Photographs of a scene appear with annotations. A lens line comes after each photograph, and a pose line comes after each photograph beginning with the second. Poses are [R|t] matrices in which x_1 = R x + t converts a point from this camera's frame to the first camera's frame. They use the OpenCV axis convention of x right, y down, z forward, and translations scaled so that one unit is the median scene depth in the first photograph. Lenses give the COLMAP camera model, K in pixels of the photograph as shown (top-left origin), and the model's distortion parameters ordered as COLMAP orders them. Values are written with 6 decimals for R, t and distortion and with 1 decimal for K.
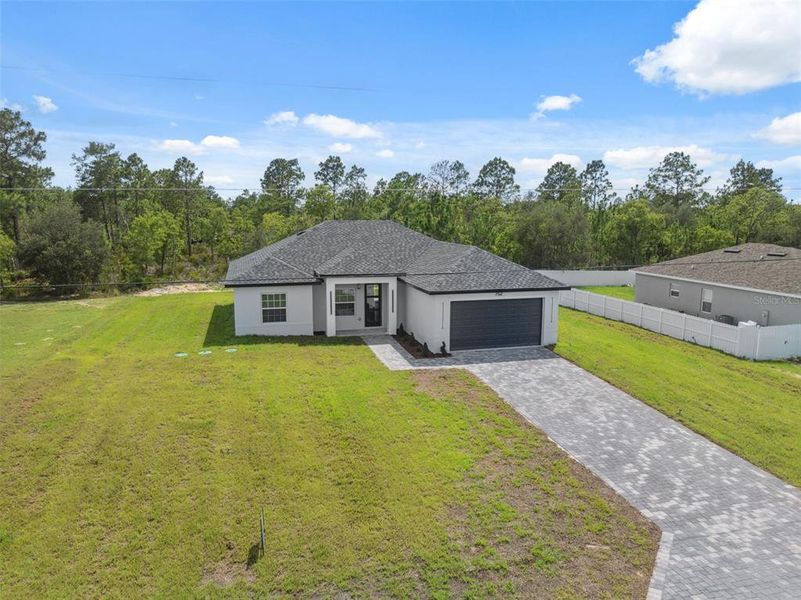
lens RADIAL K [[565.9, 0, 402.0], [0, 565.9, 301.6], [0, 0, 1]] dist [-0.044539, 0.013449]
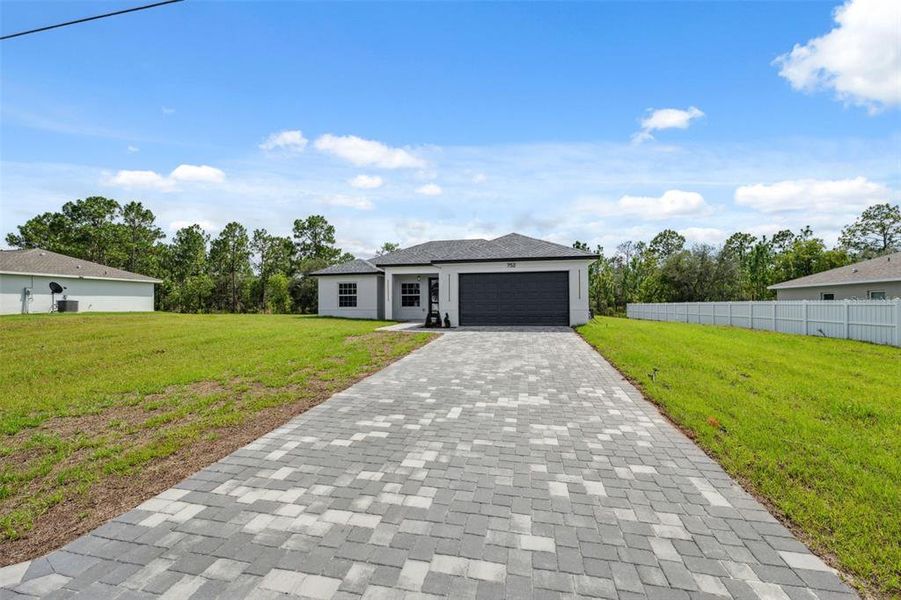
lens RADIAL K [[367.3, 0, 450.3], [0, 367.3, 302.6], [0, 0, 1]] dist [0.001398, 0.001103]
pose [[0.897795, -0.014570, -0.440172, 0.338314], [-0.054145, 0.988219, -0.143148, 0.135779], [0.437072, 0.152351, 0.886429, 0.414019]]
